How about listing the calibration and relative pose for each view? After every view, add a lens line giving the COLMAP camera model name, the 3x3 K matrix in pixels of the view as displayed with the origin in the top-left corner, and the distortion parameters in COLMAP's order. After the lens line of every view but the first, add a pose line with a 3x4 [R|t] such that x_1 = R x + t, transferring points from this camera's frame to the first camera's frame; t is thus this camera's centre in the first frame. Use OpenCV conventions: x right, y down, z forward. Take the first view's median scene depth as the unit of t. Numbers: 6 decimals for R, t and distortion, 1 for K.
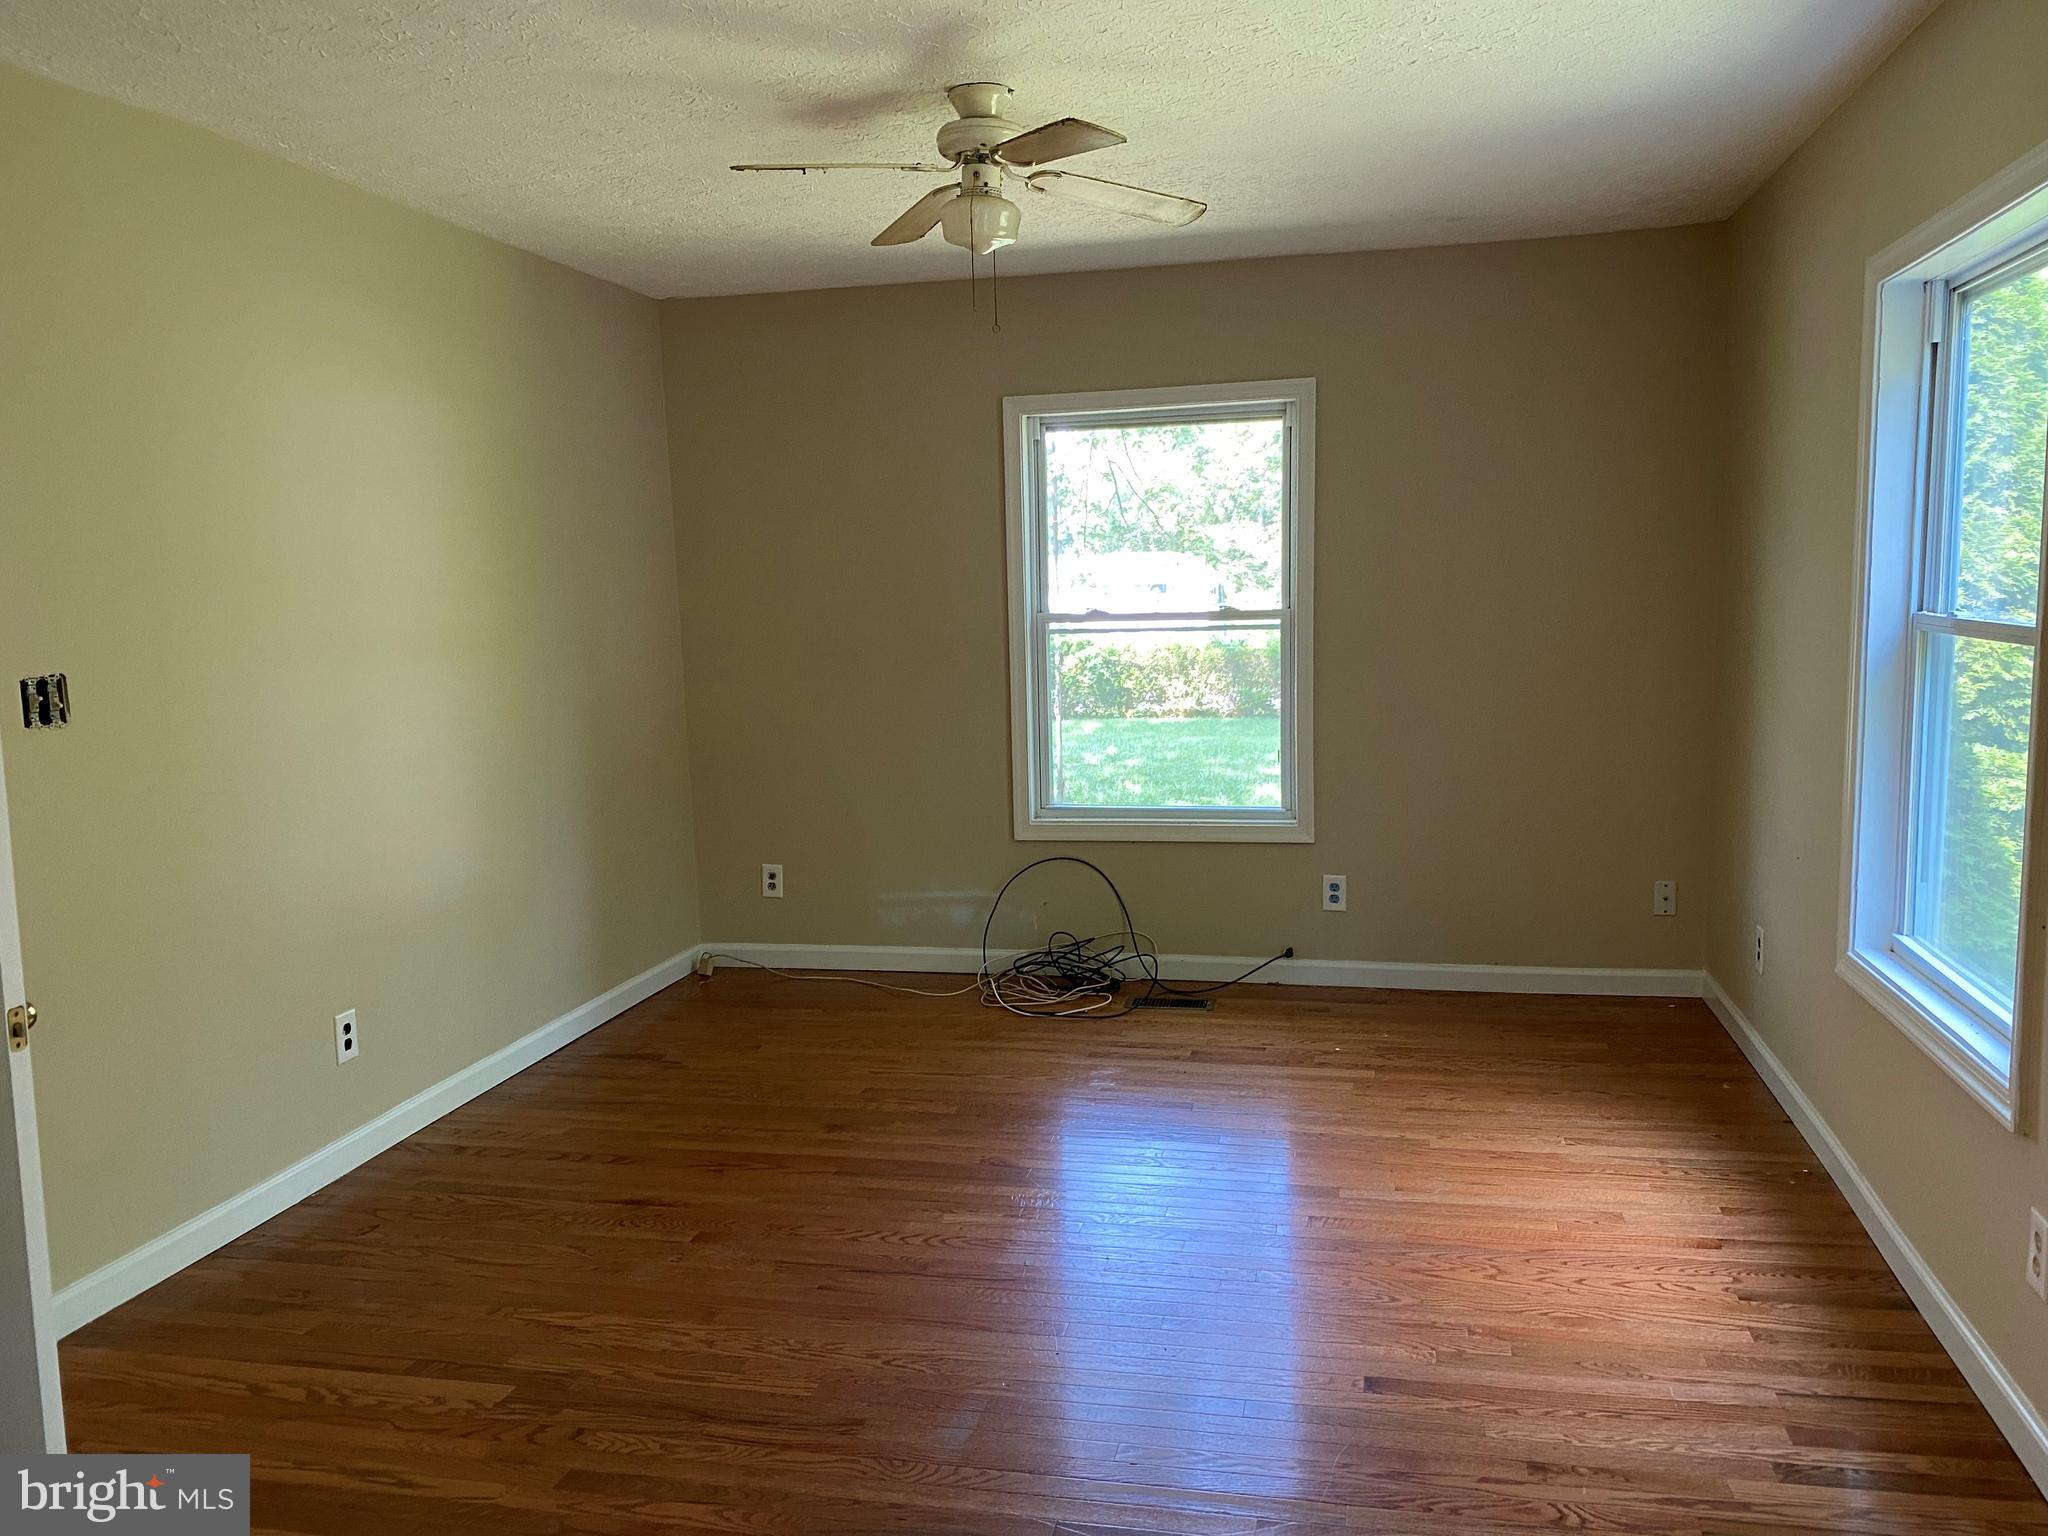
lens RADIAL K [[1616.6, 0, 1024.0], [0, 1616.6, 768.0], [0, 0, 1]] dist [0.003375, 0.002594]
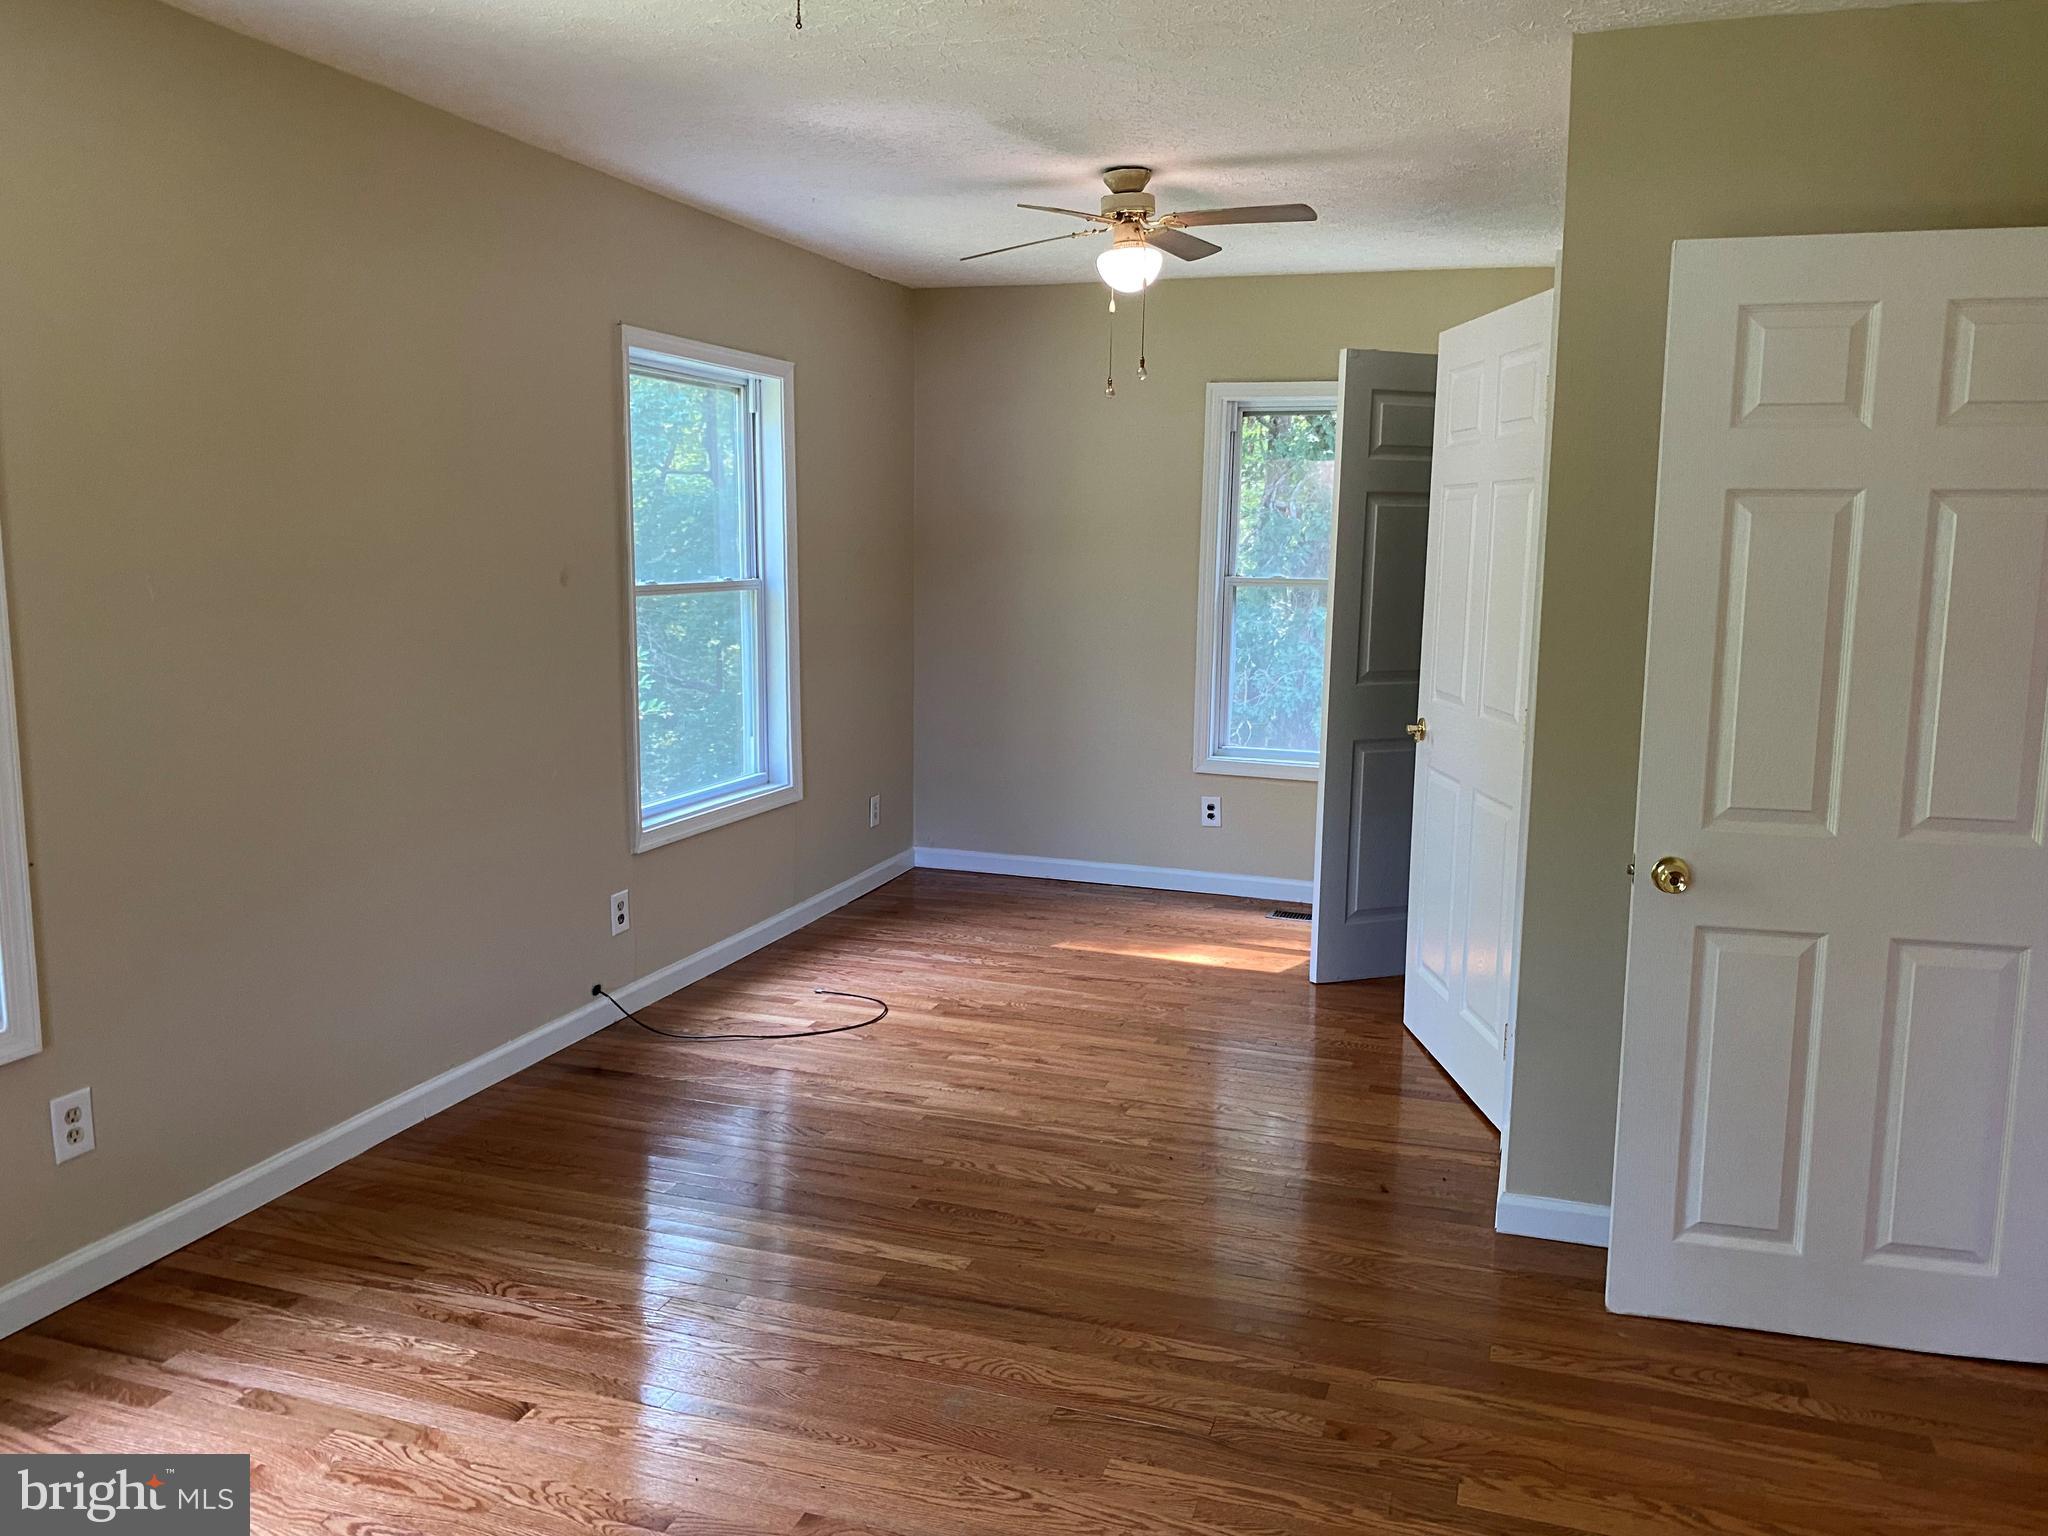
lens RADIAL K [[1616.6, 0, 1024.0], [0, 1616.6, 768.0], [0, 0, 1]] dist [0.003375, 0.002594]
pose [[-0.995443, -0.004178, 0.095263, -0.179726], [0.021112, 0.964590, 0.262908, -0.242003], [-0.092988, 0.263721, -0.960106, 1.889723]]
